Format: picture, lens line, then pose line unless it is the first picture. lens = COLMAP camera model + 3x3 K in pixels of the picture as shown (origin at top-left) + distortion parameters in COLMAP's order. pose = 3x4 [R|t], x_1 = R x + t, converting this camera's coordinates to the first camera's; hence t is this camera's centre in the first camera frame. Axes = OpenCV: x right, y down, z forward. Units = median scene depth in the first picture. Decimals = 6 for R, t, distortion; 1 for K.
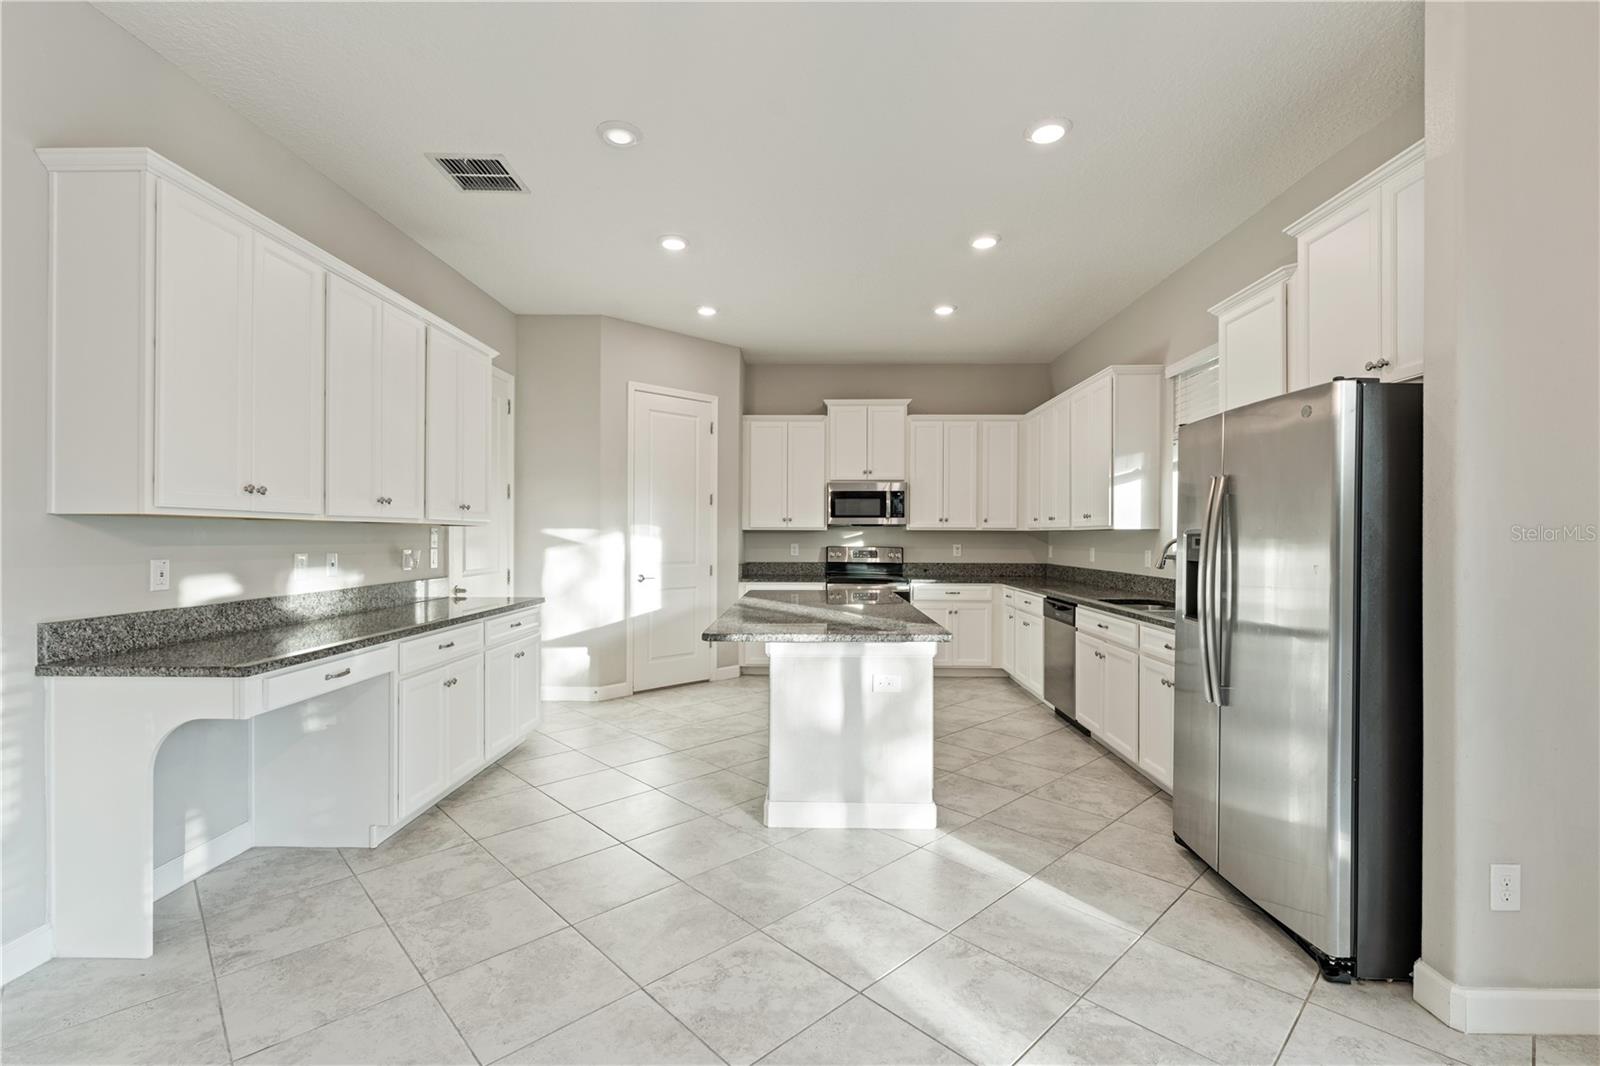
lens RADIAL K [[685.8, 0, 802.4], [0, 685.8, 533.6], [0, 0, 1]] dist [-0.002082, 0.000118]
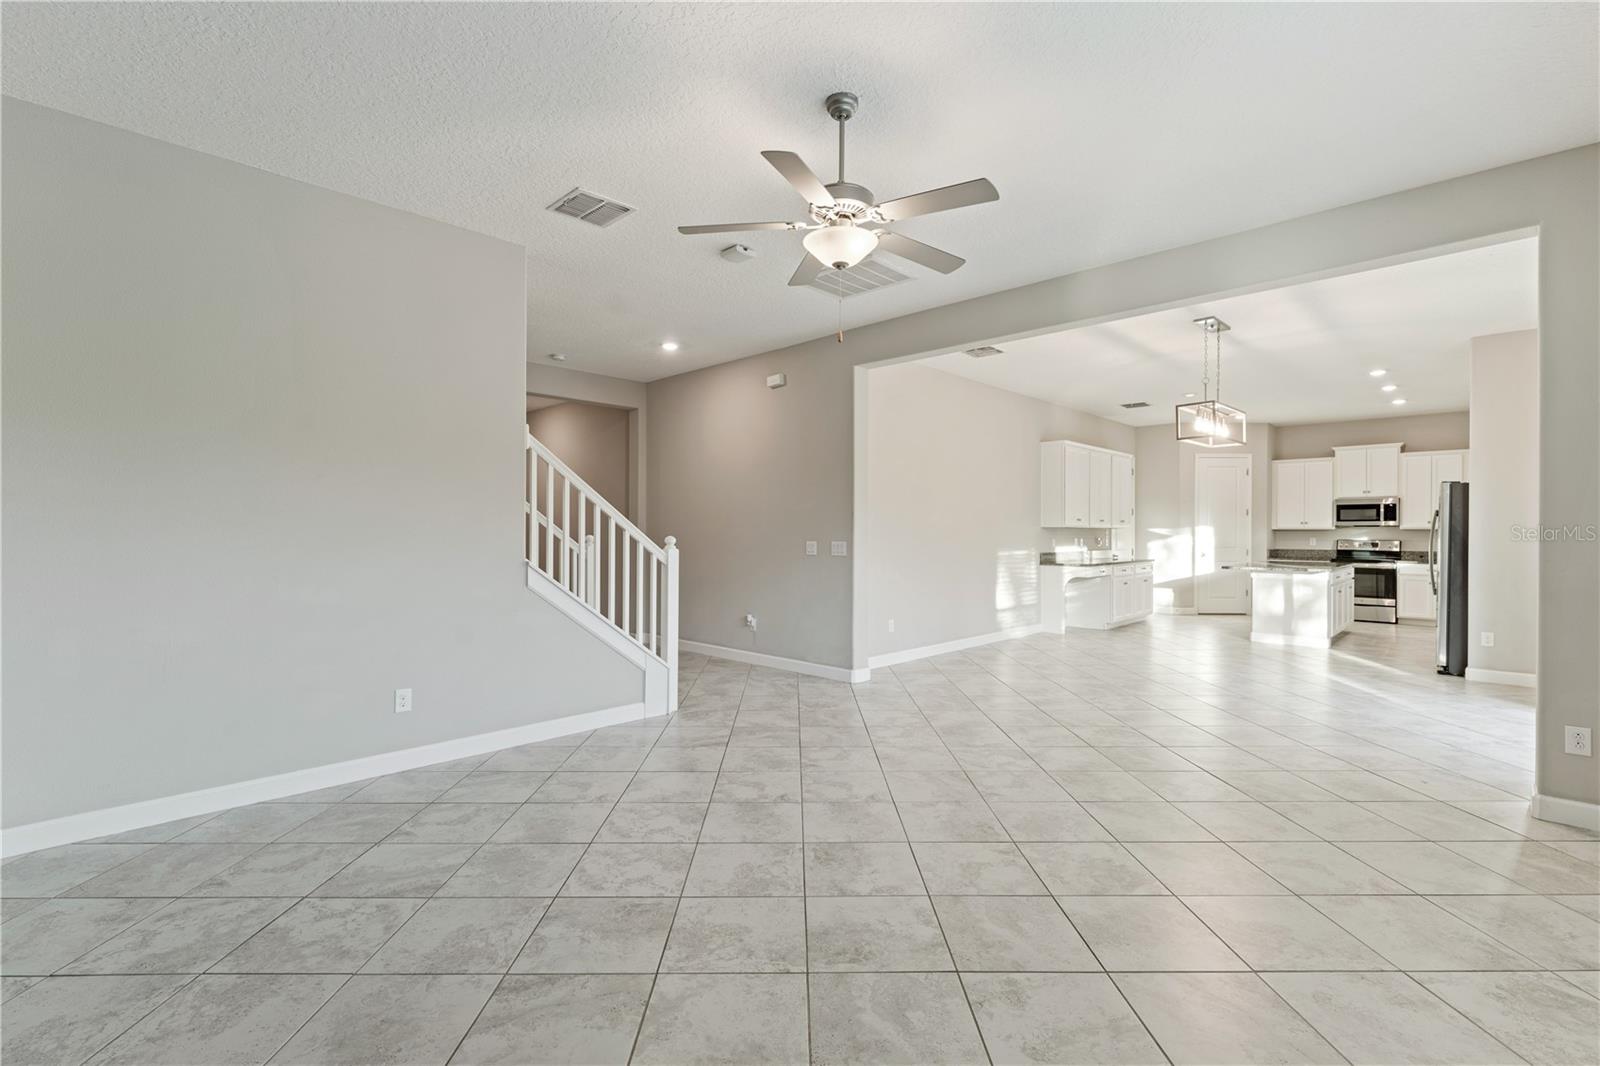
lens RADIAL K [[685.8, 0, 815.7], [0, 685.8, 534.9], [0, 0, 1]] dist [-0.002082, 0.000118]
pose [[0.716213, 0.000697, -0.697882, 0.509316], [0.001601, 0.999995, 0.002641, 0.002621], [0.697880, -0.003009, 0.716208, -1.756040]]
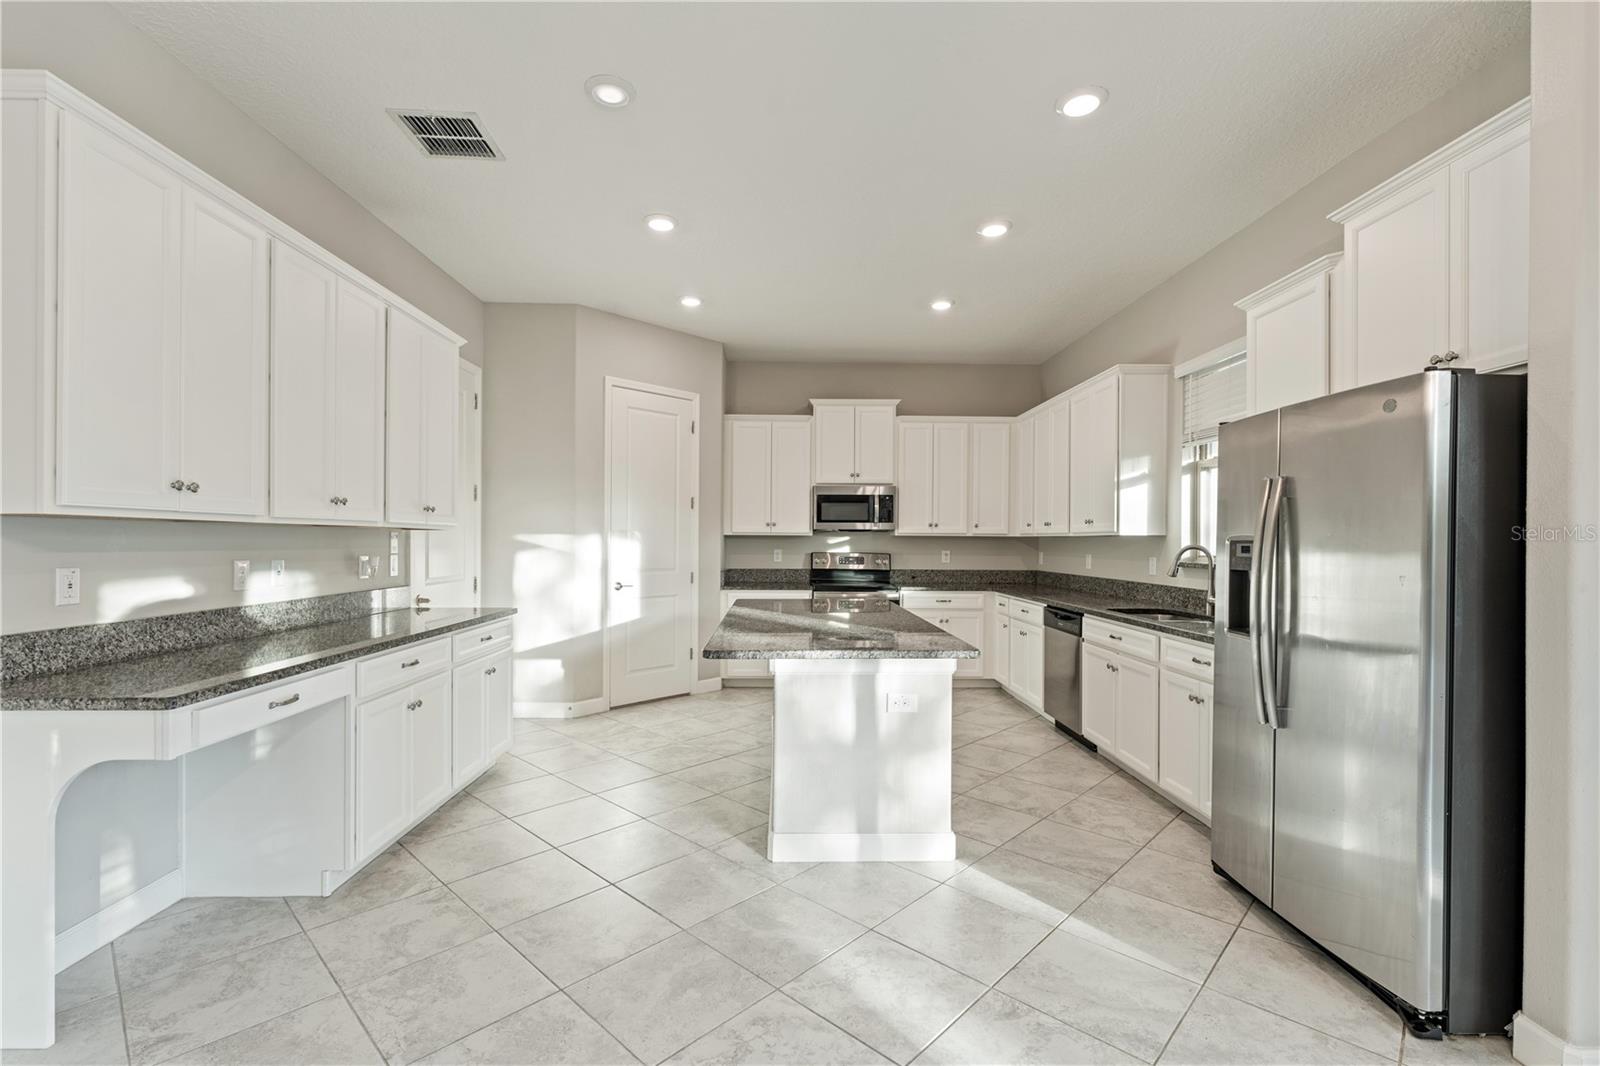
lens RADIAL K [[685.8, 0, 796.3], [0, 685.8, 540.5], [0, 0, 1]] dist [-0.002082, 0.000118]
pose [[0.999031, 0.002185, 0.043947, -0.051617], [-0.002291, 0.999995, 0.002346, -0.000306], [-0.043941, -0.002445, 0.999031, 0.078813]]
